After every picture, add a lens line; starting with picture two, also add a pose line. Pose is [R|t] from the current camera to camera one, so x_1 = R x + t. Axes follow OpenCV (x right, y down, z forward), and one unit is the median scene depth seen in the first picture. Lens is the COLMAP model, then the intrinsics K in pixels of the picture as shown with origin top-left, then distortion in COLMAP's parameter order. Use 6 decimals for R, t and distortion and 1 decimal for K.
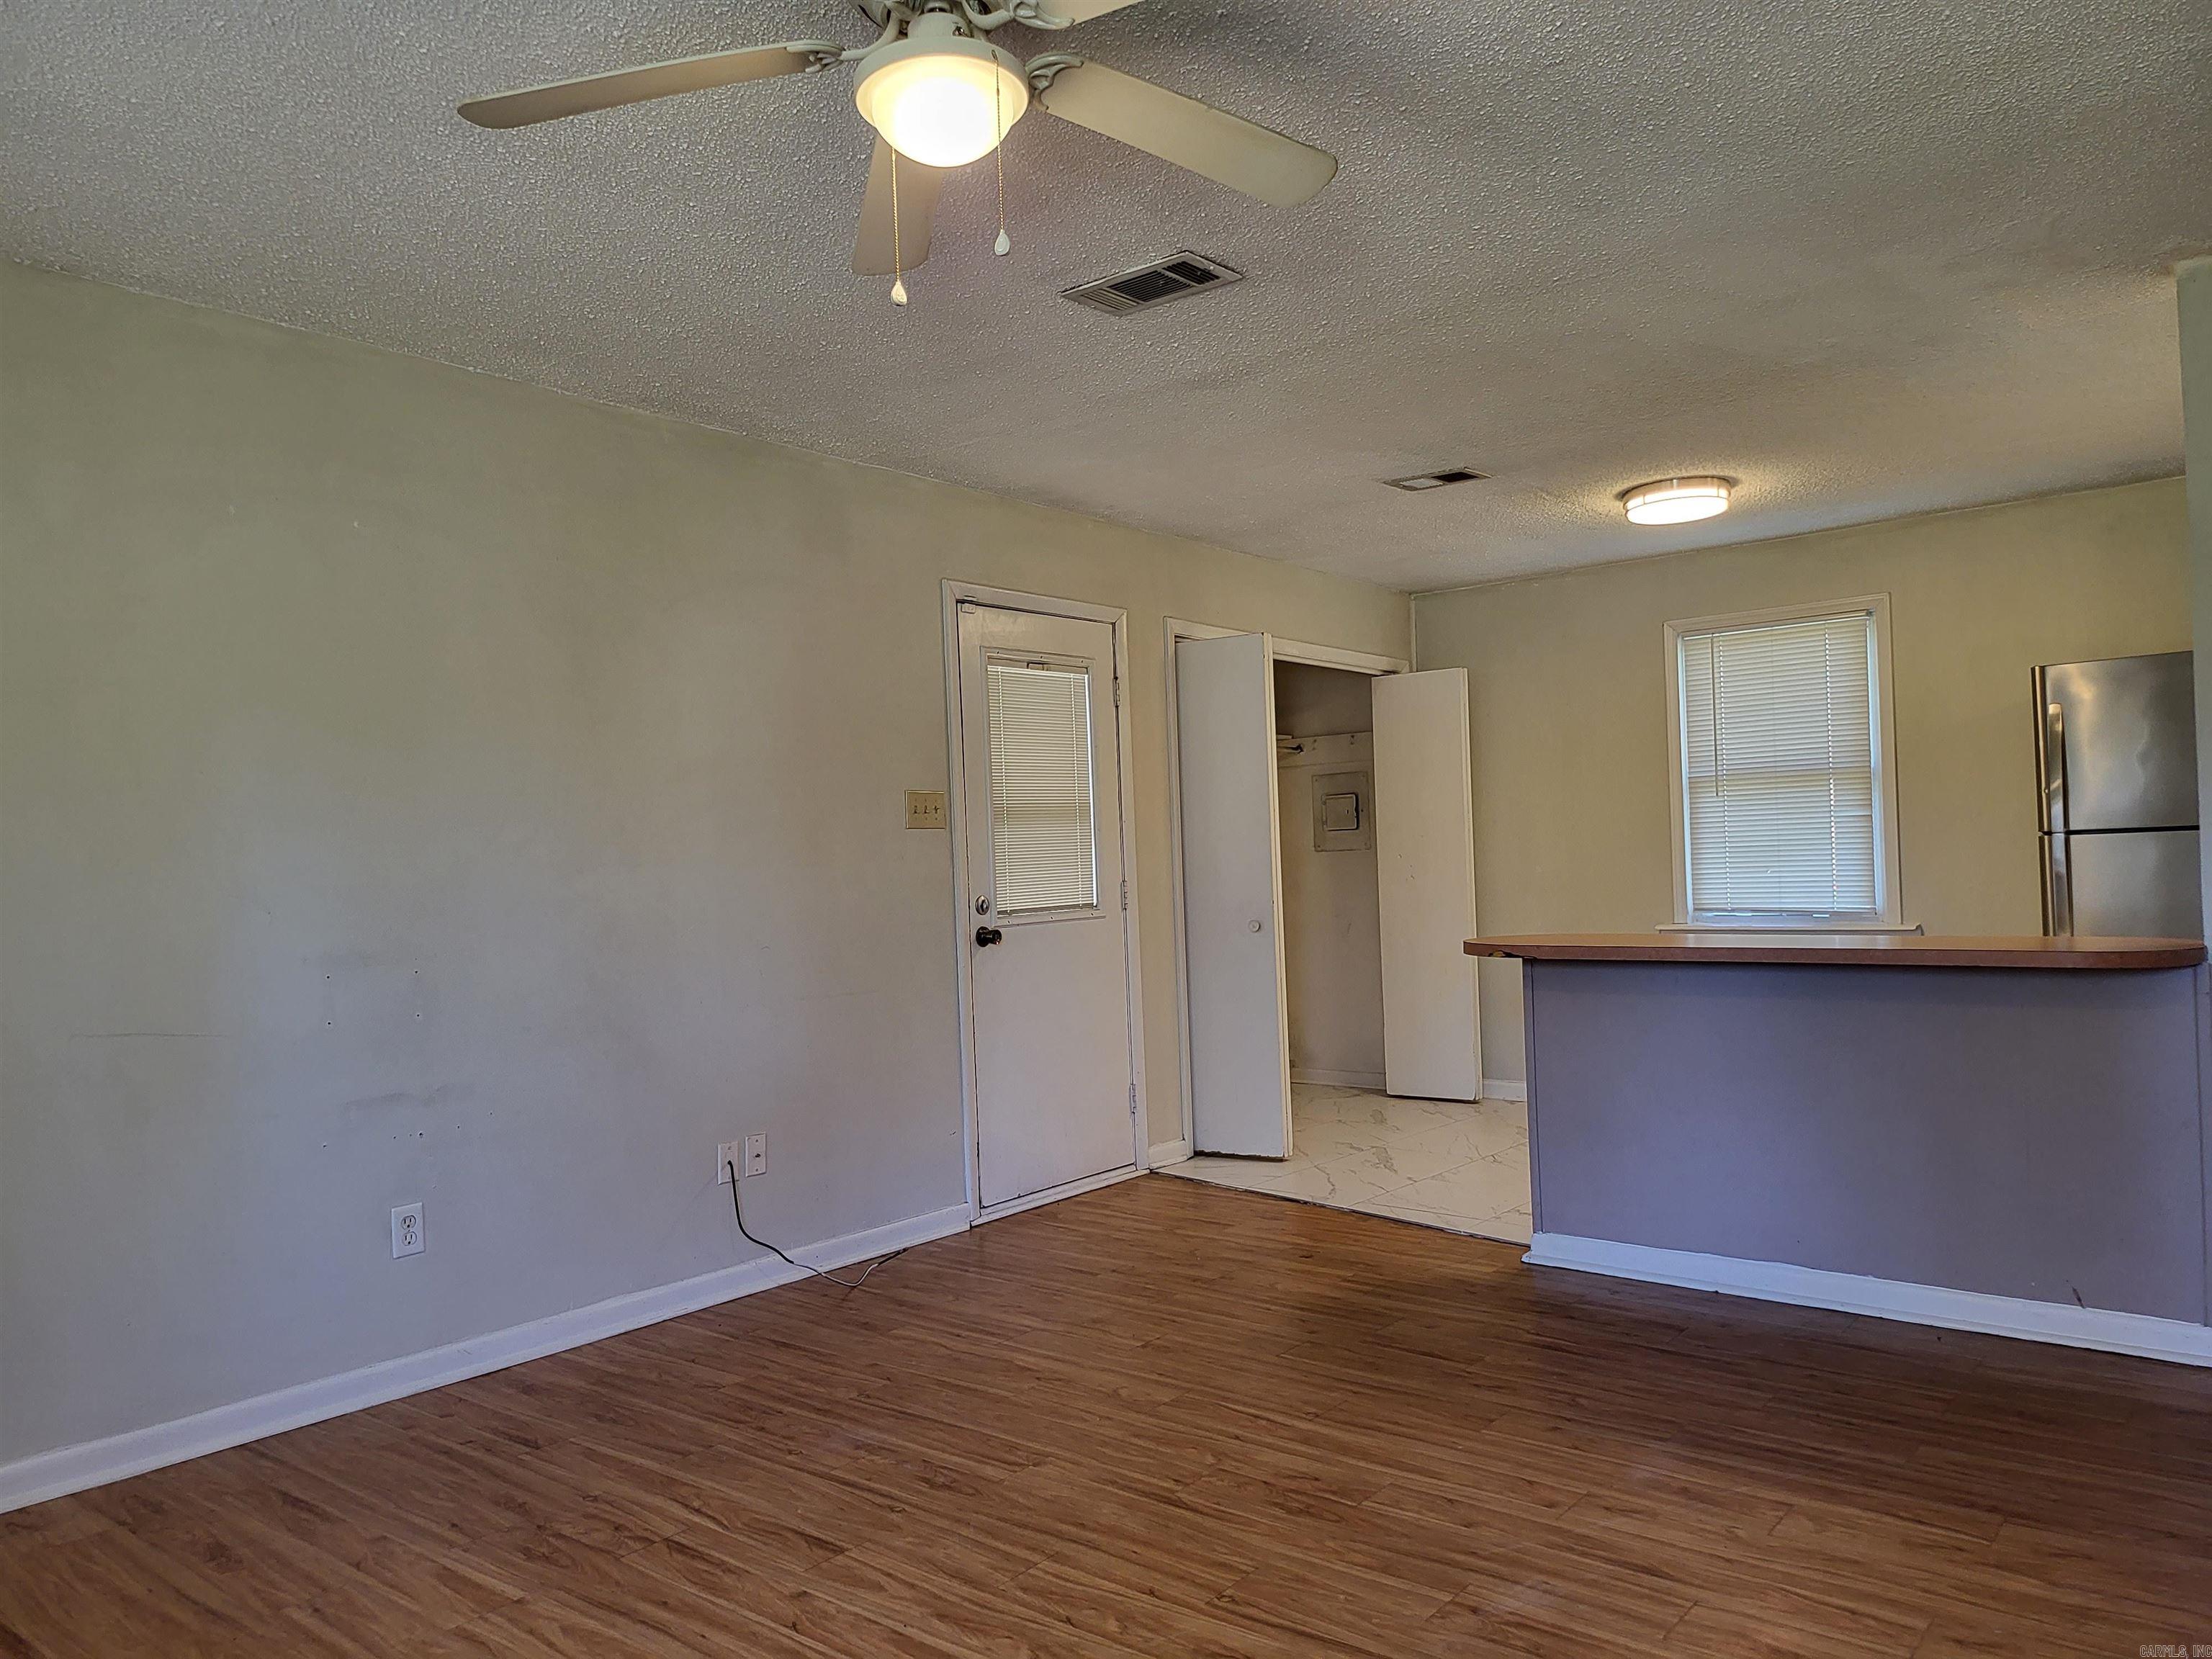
lens RADIAL K [[1545.0, 0, 1114.9], [0, 1545.0, 839.6], [0, 0, 1]] dist [0.066629, -0.062012]
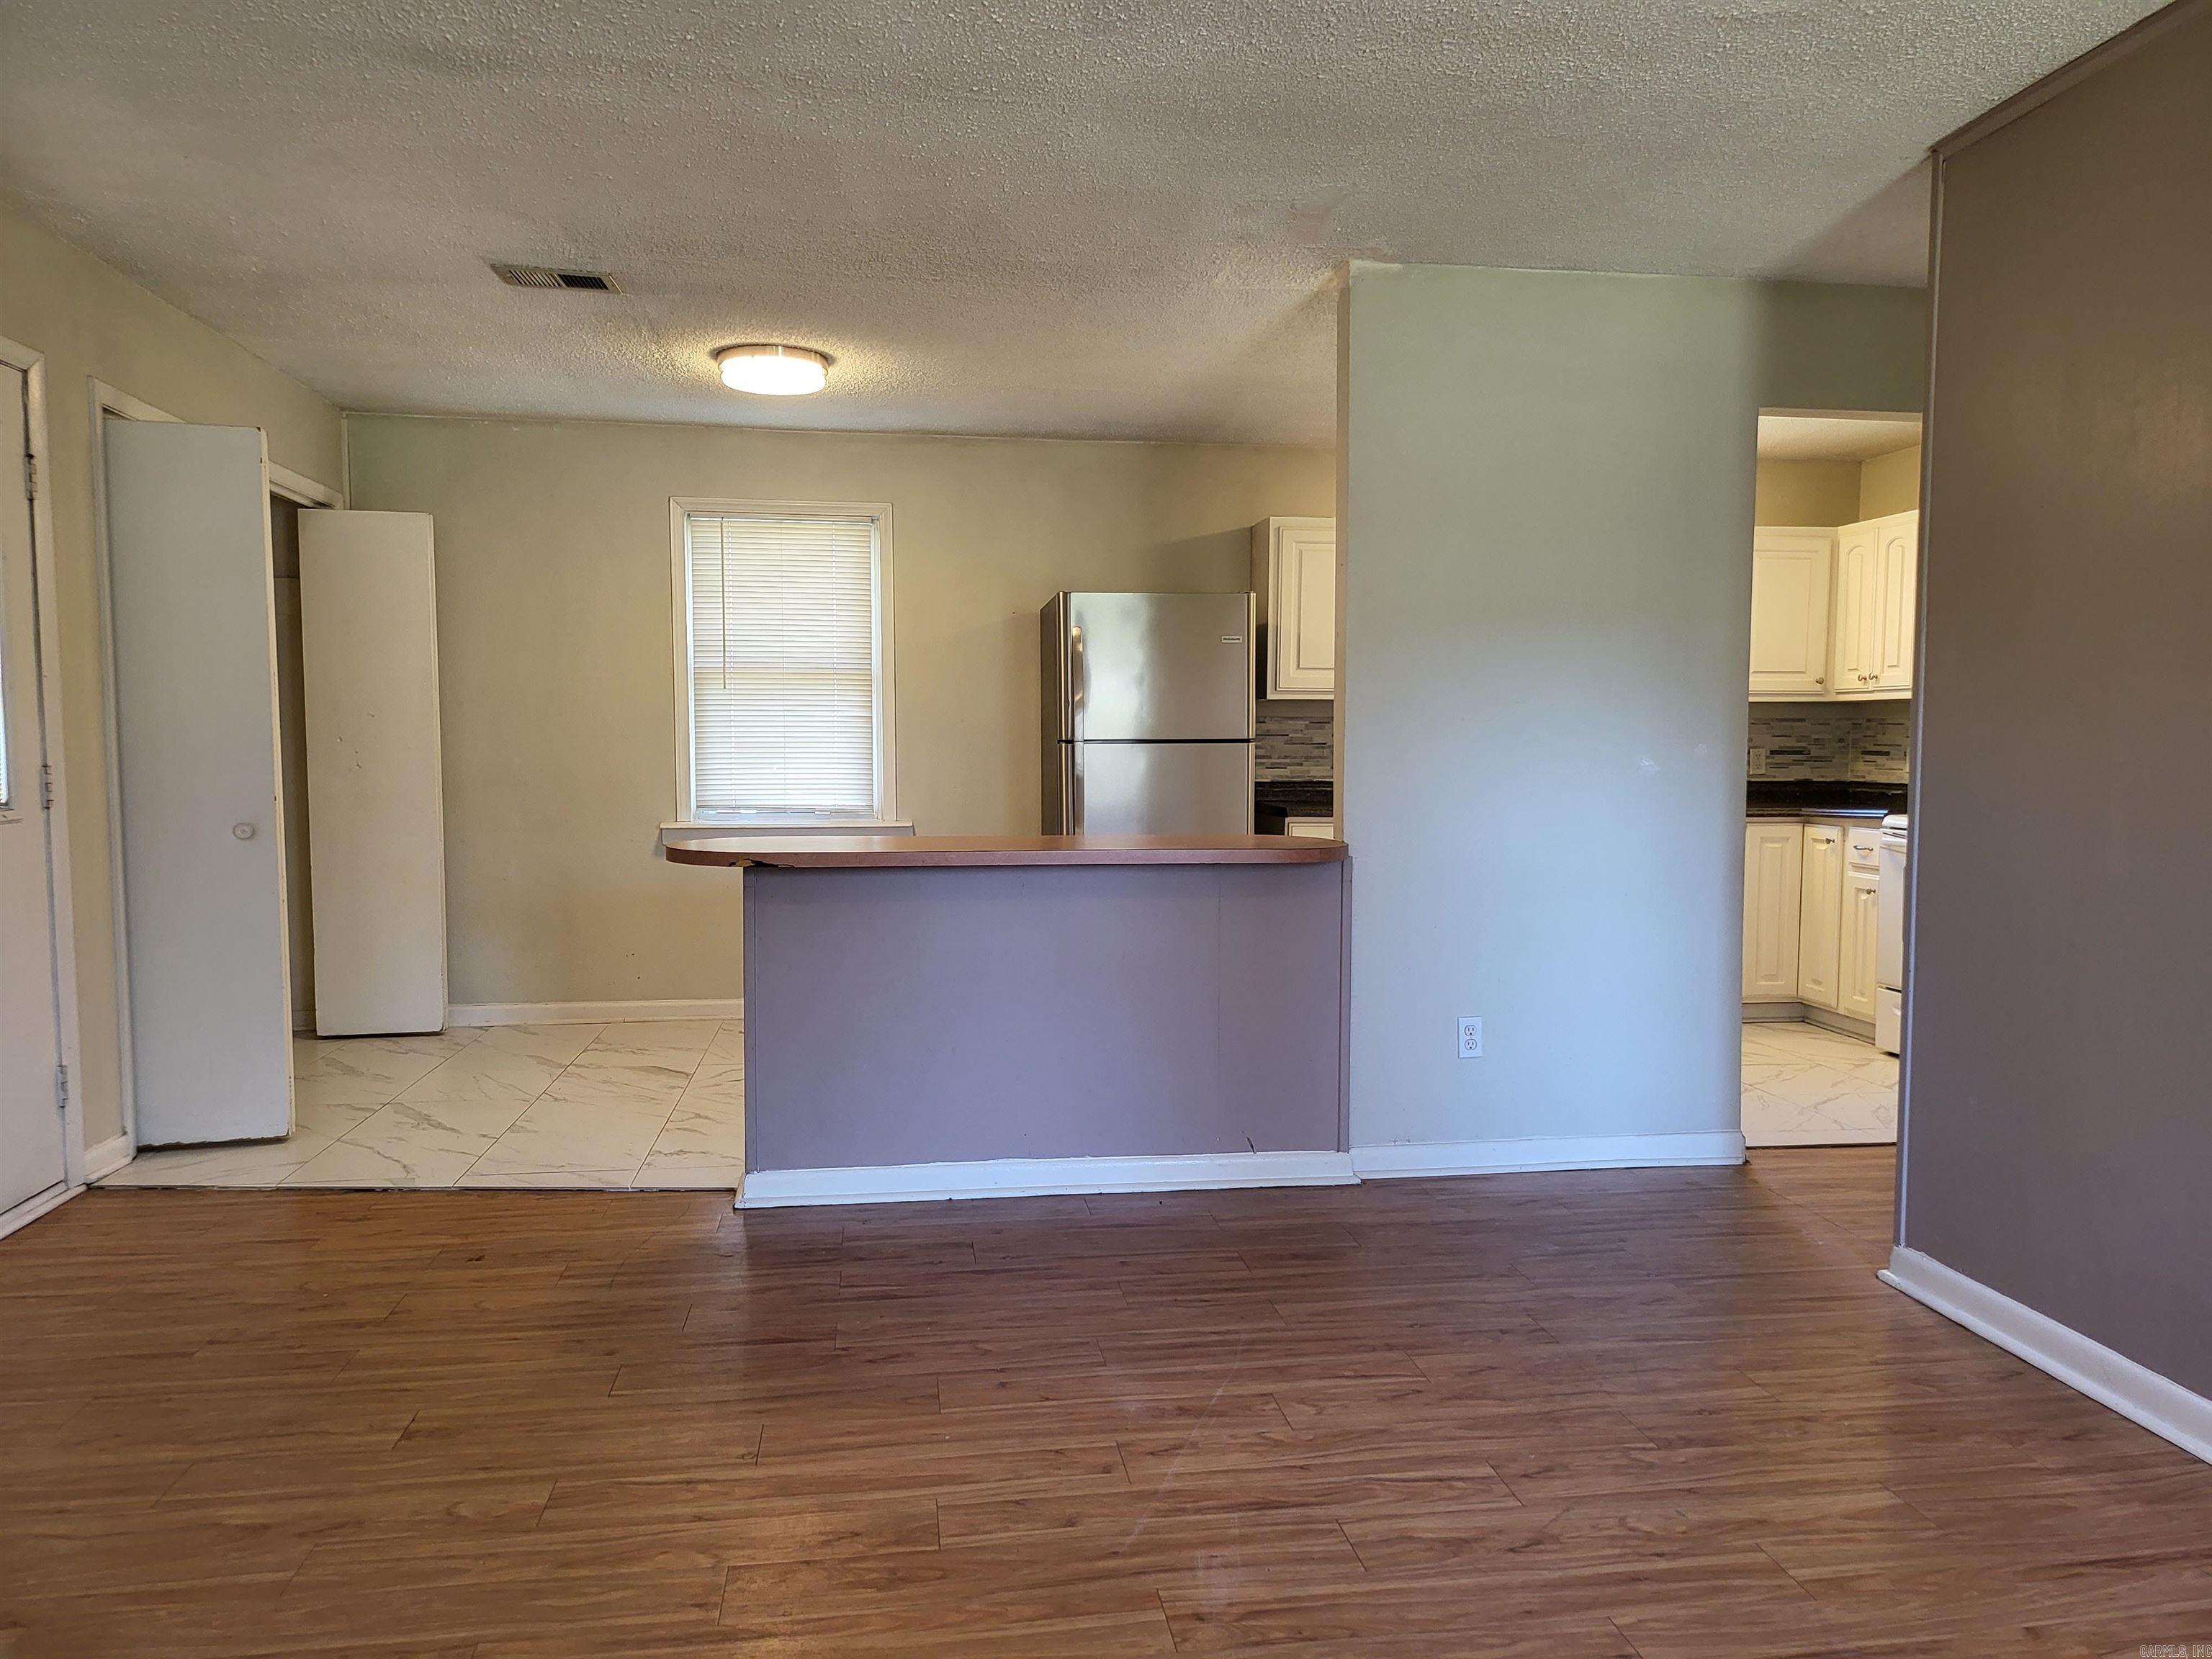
lens RADIAL K [[1545.0, 0, 1119.7], [0, 1545.0, 838.5], [0, 0, 1]] dist [0.066629, -0.062012]
pose [[0.668867, -0.014934, 0.743232, -0.245236], [-0.037283, 0.997866, 0.053603, 0.005565], [-0.742447, -0.063563, 0.666883, 0.260954]]
